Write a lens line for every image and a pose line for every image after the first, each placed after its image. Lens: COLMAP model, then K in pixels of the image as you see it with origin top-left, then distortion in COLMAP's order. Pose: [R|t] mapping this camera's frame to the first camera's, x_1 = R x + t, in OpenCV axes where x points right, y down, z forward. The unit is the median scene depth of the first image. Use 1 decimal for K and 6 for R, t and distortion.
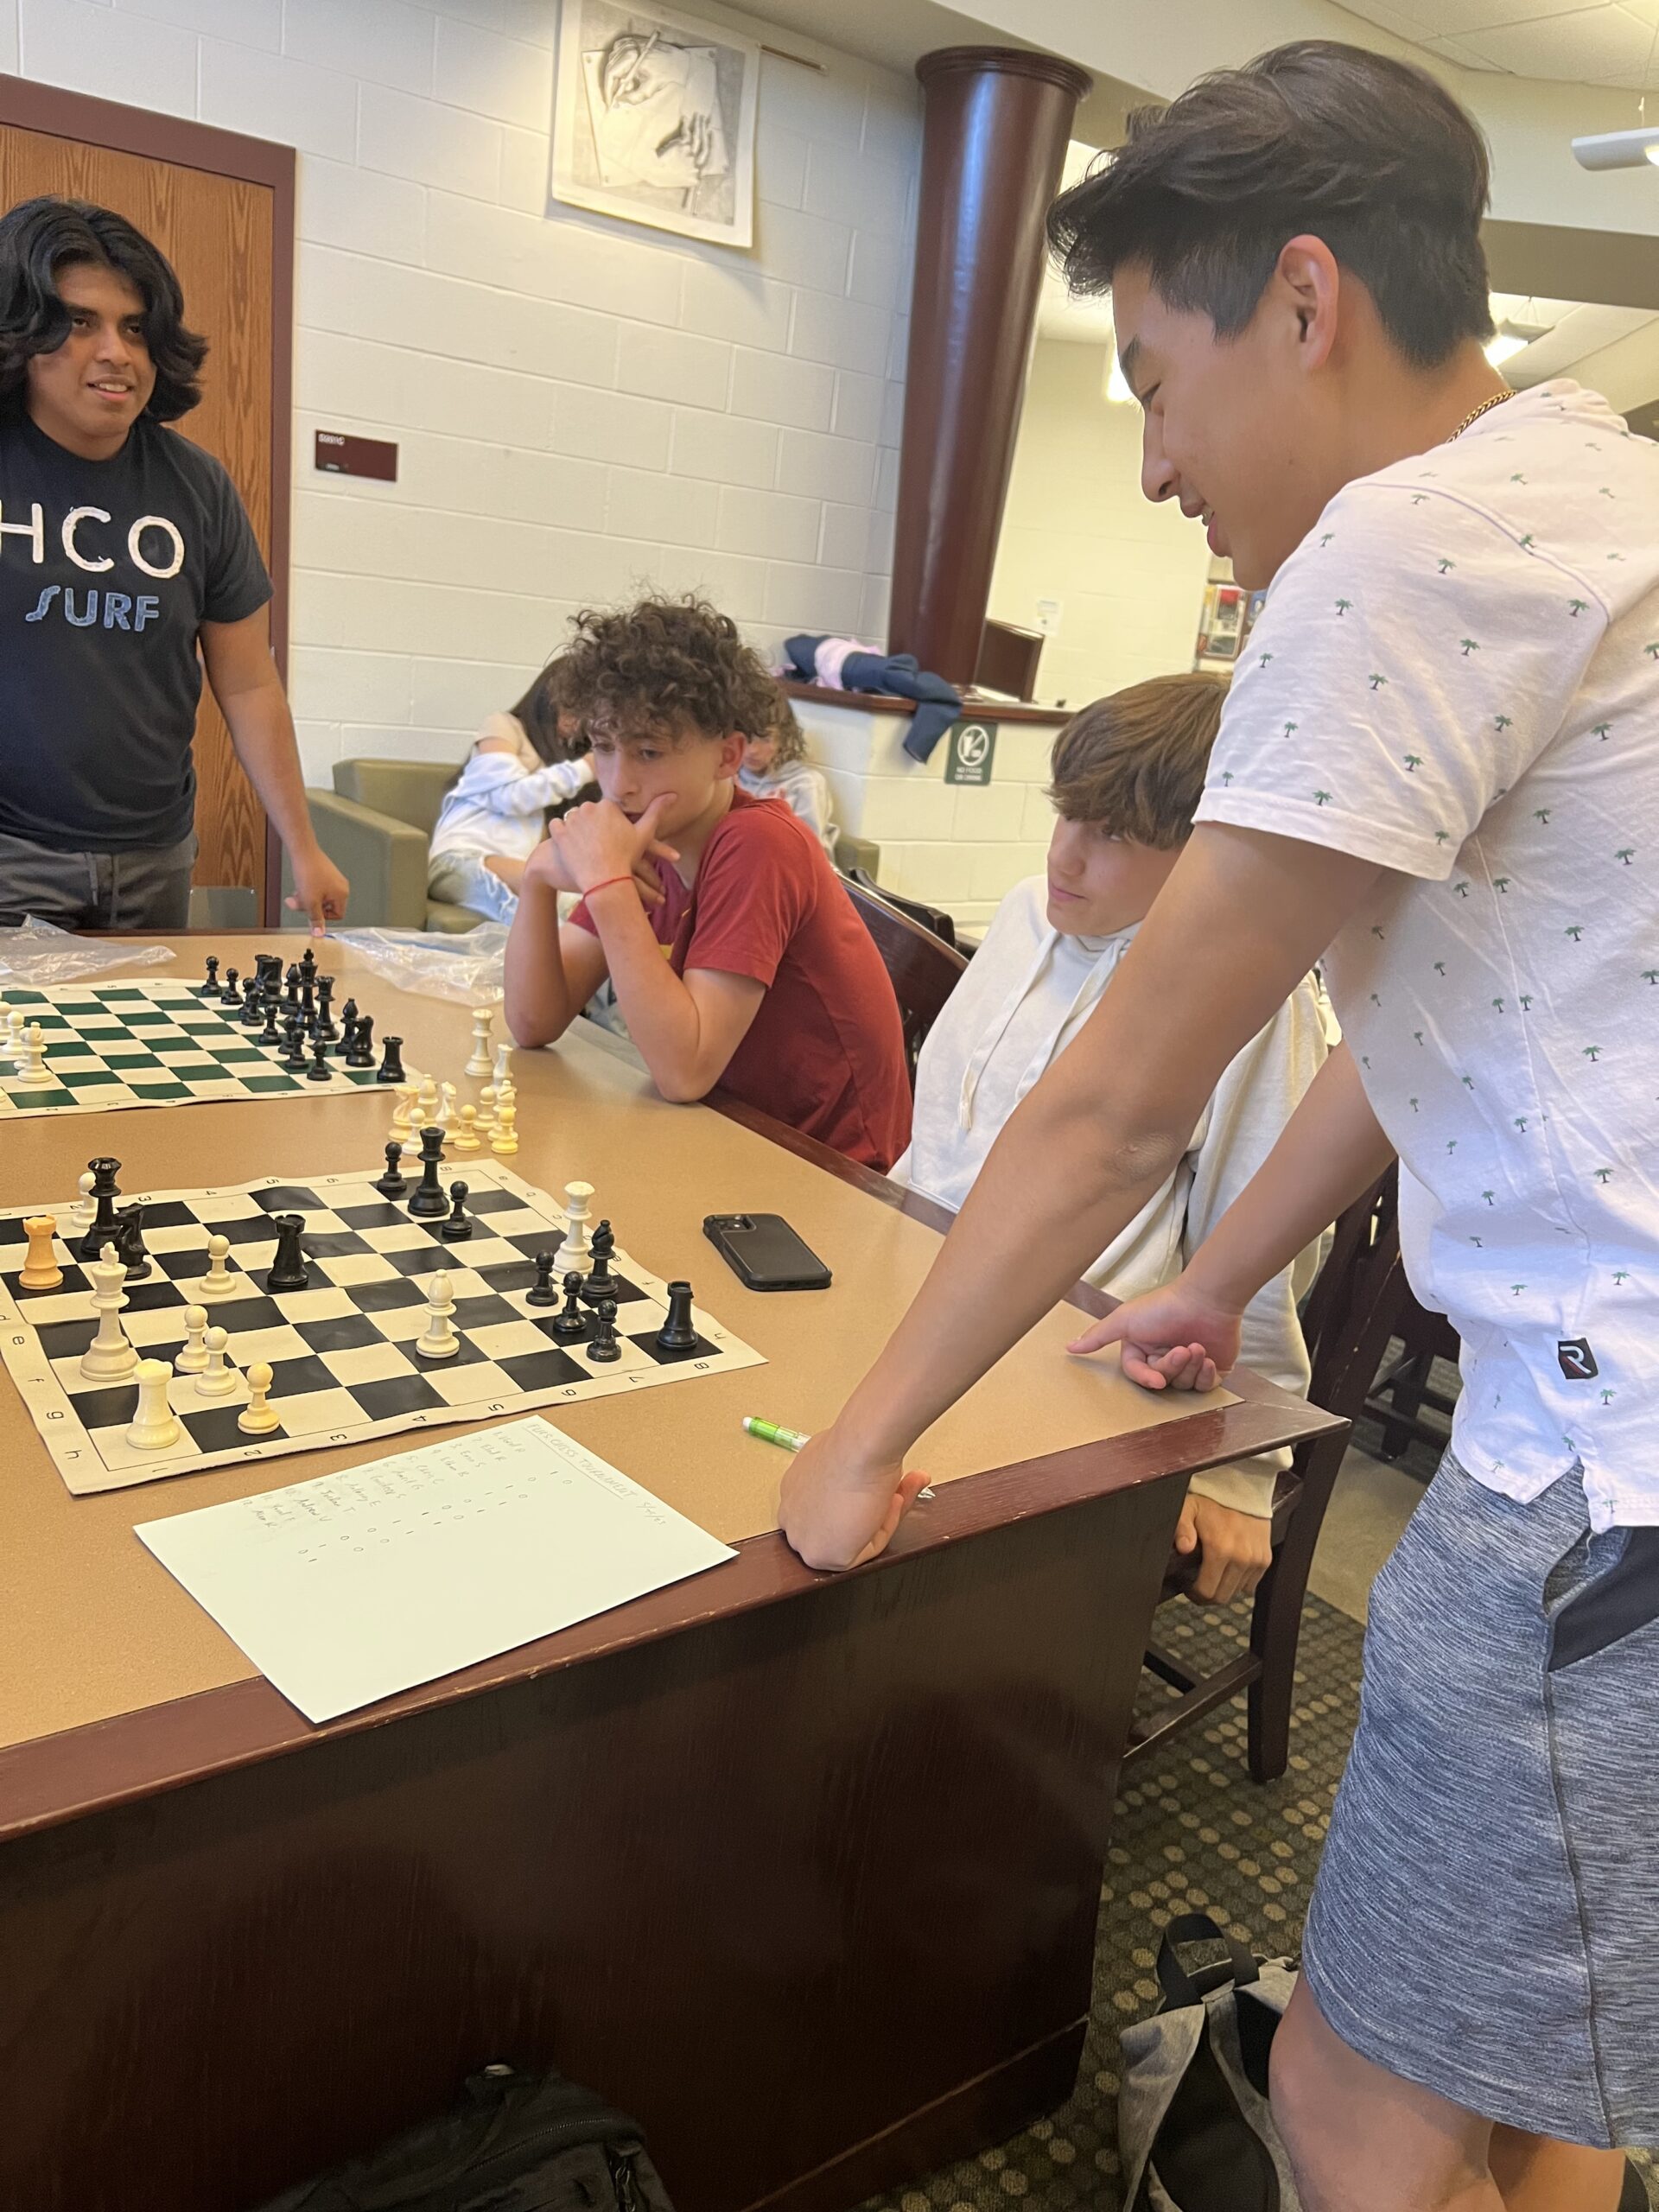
lens RADIAL K [[1666.0, 0, 886.2], [0, 1666.0, 1103.9], [0, 0, 1]] dist [0.090439, -0.176220]
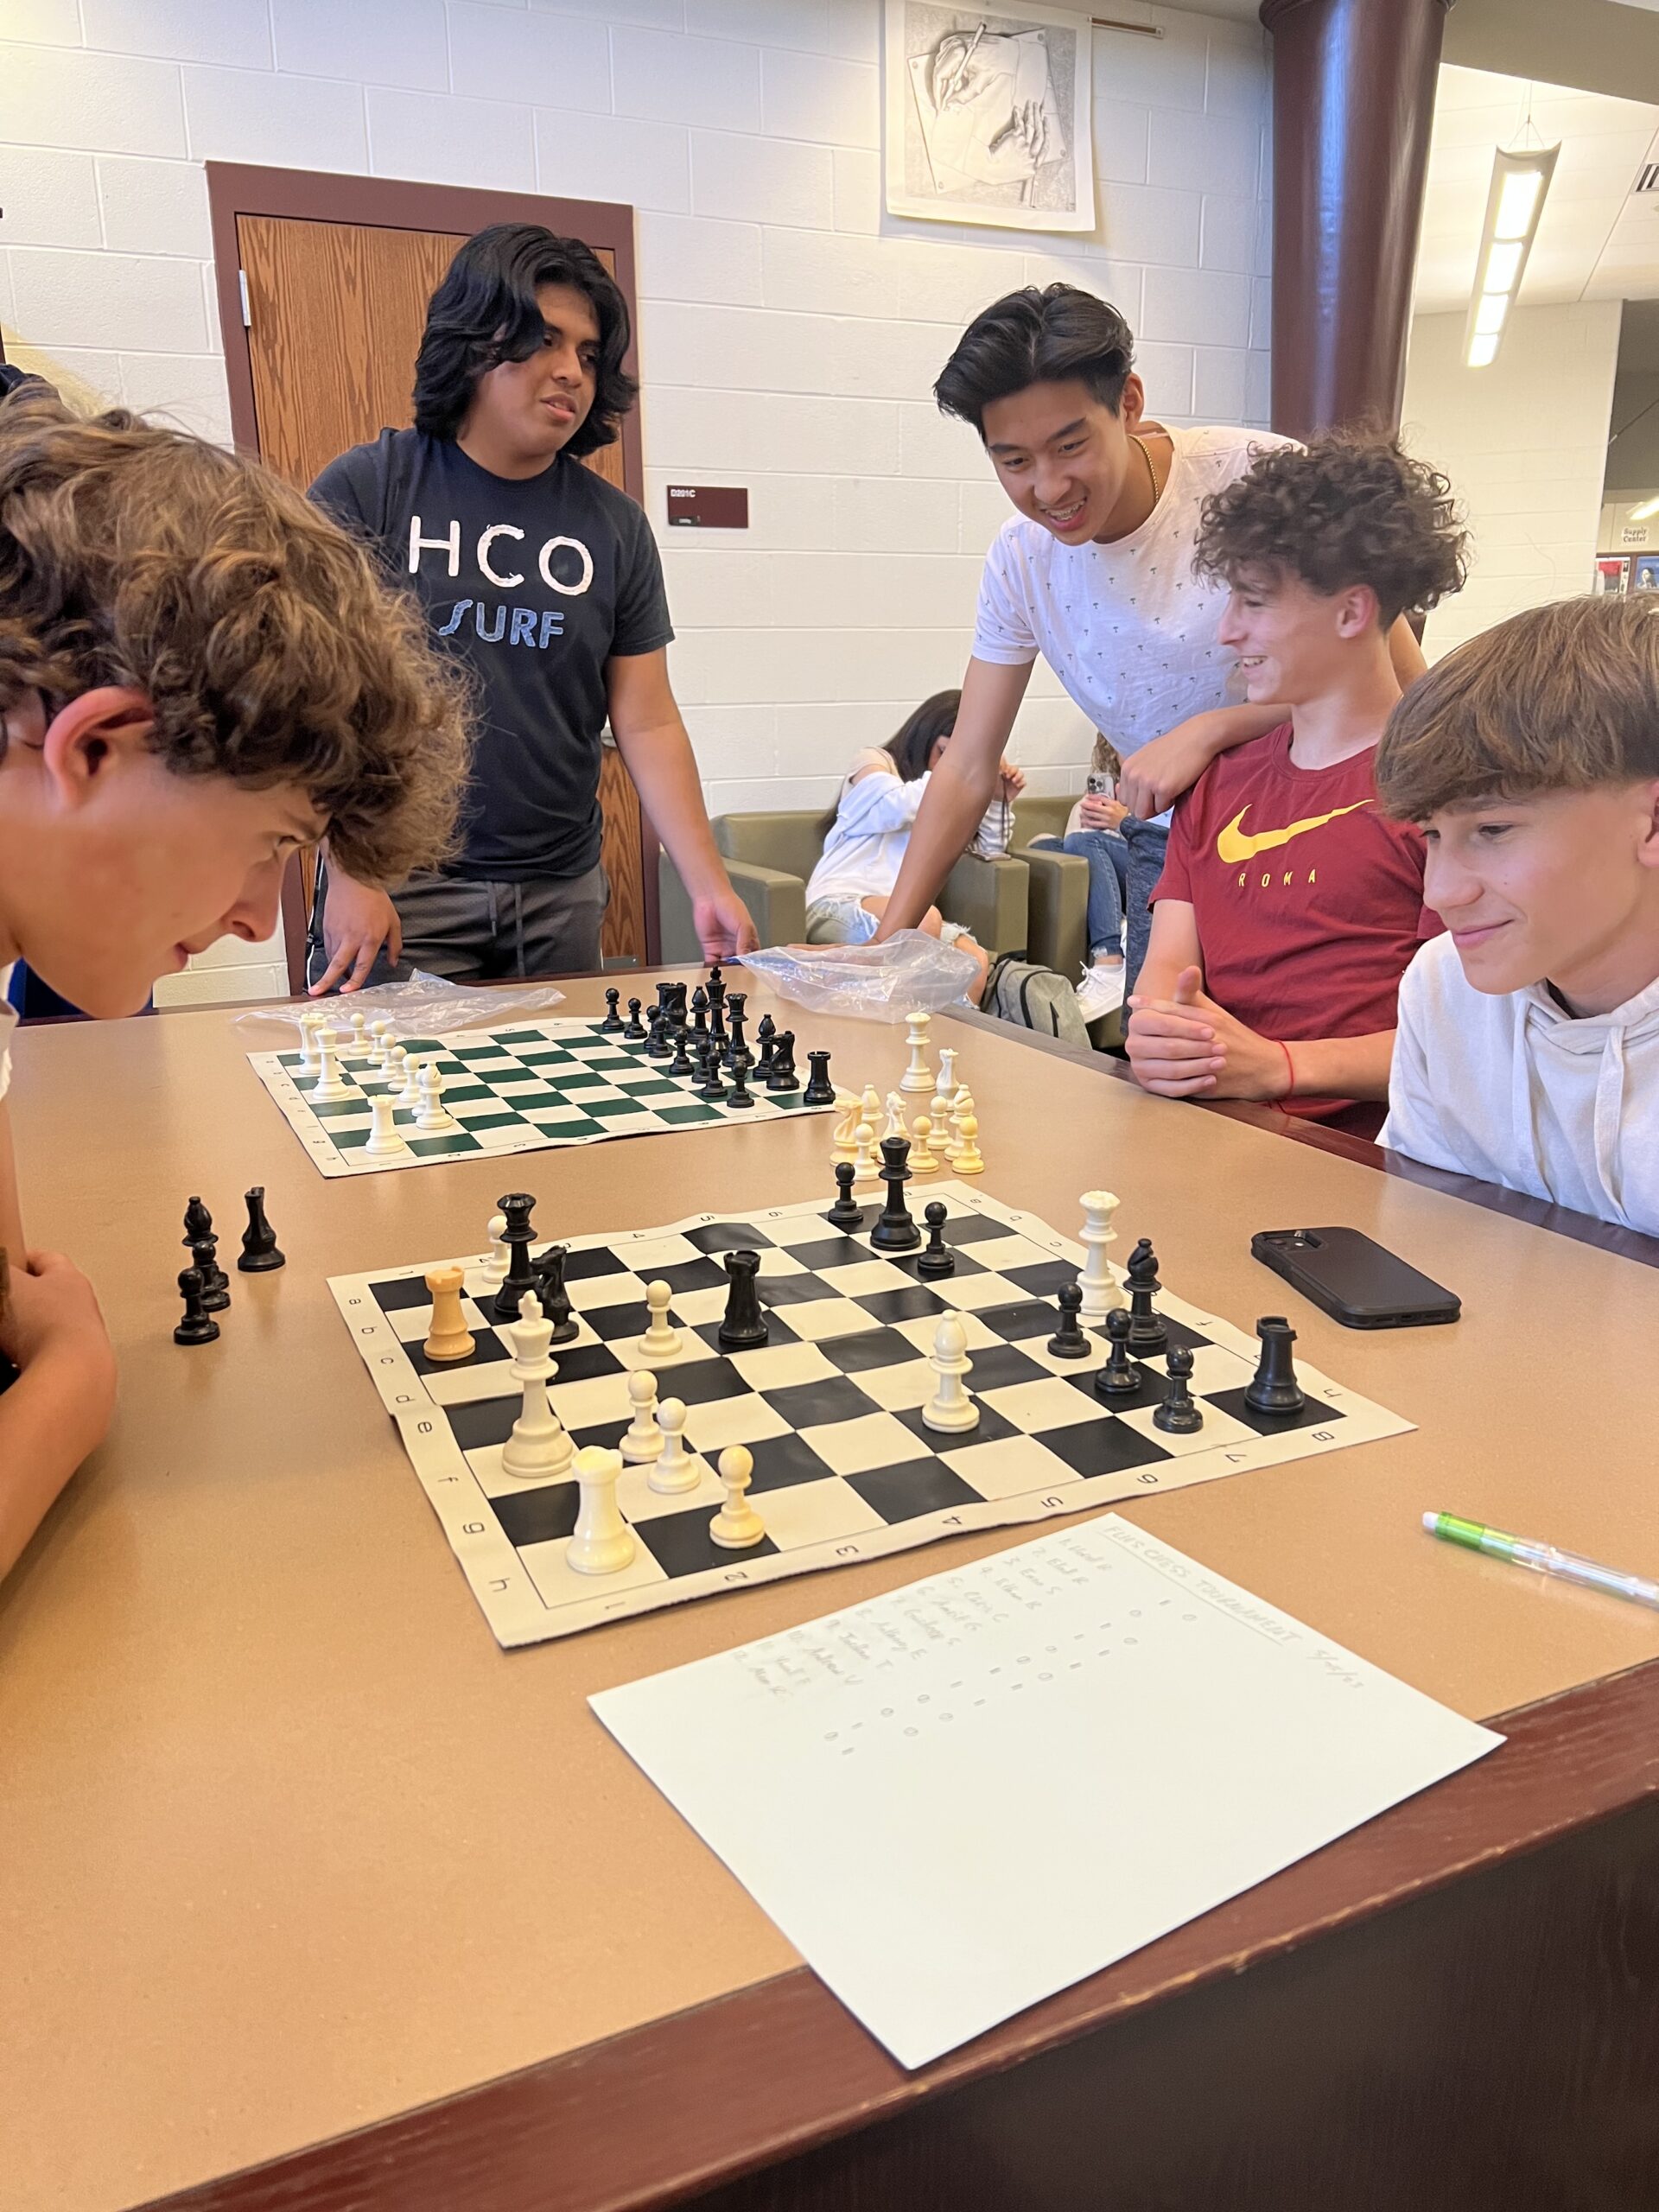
lens RADIAL K [[1660.4, 0, 881.3], [0, 1660.4, 1097.9], [0, 0, 1]] dist [0.171255, -0.408392]
pose [[0.975395, -0.072138, -0.208329, -0.114744], [0.063684, 0.996862, -0.047016, 0.032586], [0.211067, 0.032592, 0.976928, 0.234892]]
